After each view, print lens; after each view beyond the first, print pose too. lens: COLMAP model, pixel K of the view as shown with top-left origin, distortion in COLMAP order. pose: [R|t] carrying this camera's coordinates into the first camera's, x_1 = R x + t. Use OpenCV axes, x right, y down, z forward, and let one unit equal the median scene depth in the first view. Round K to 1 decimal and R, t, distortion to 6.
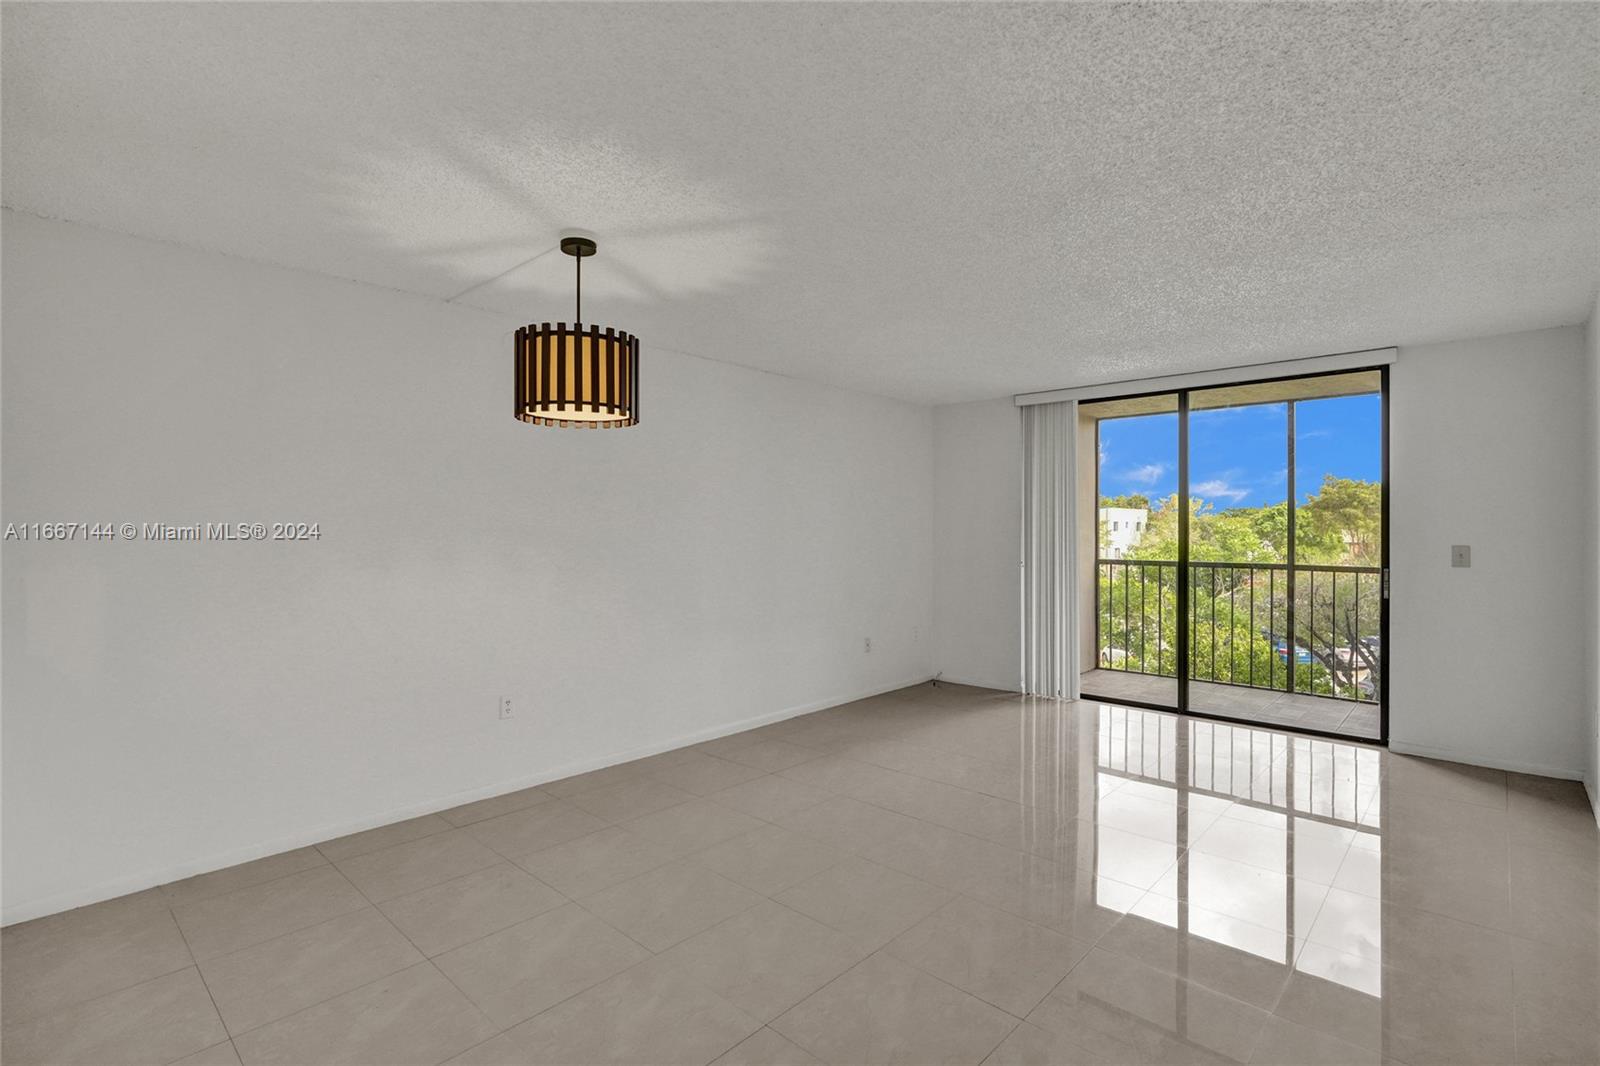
lens RADIAL K [[751.0, 0, 798.7], [0, 751.0, 526.6], [0, 0, 1]] dist [-0.002959, -0.000043]
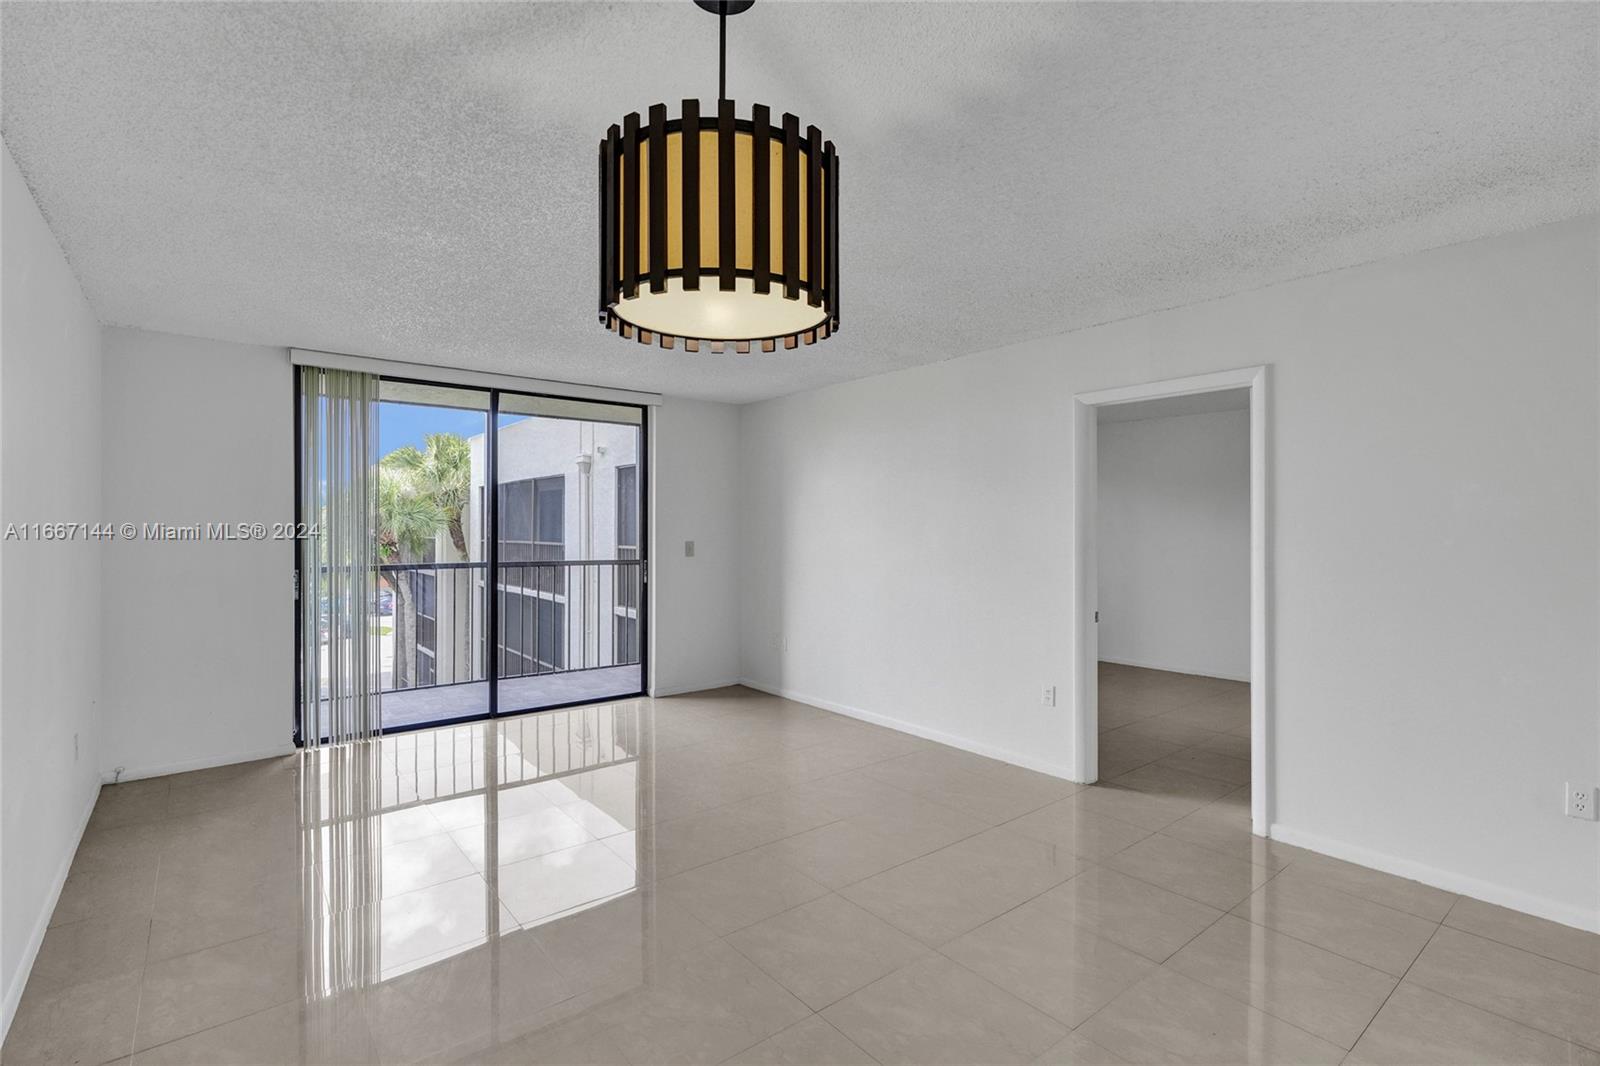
lens RADIAL K [[748.6, 0, 800.0], [0, 748.6, 533.0], [0, 0, 1]] dist [-0.066850, 0.031142]
pose [[0.132133, -0.000976, 0.991232, -0.403034], [0.002134, 0.999997, 0.000700, 0.006761], [-0.991230, 0.002023, 0.132135, 0.473373]]
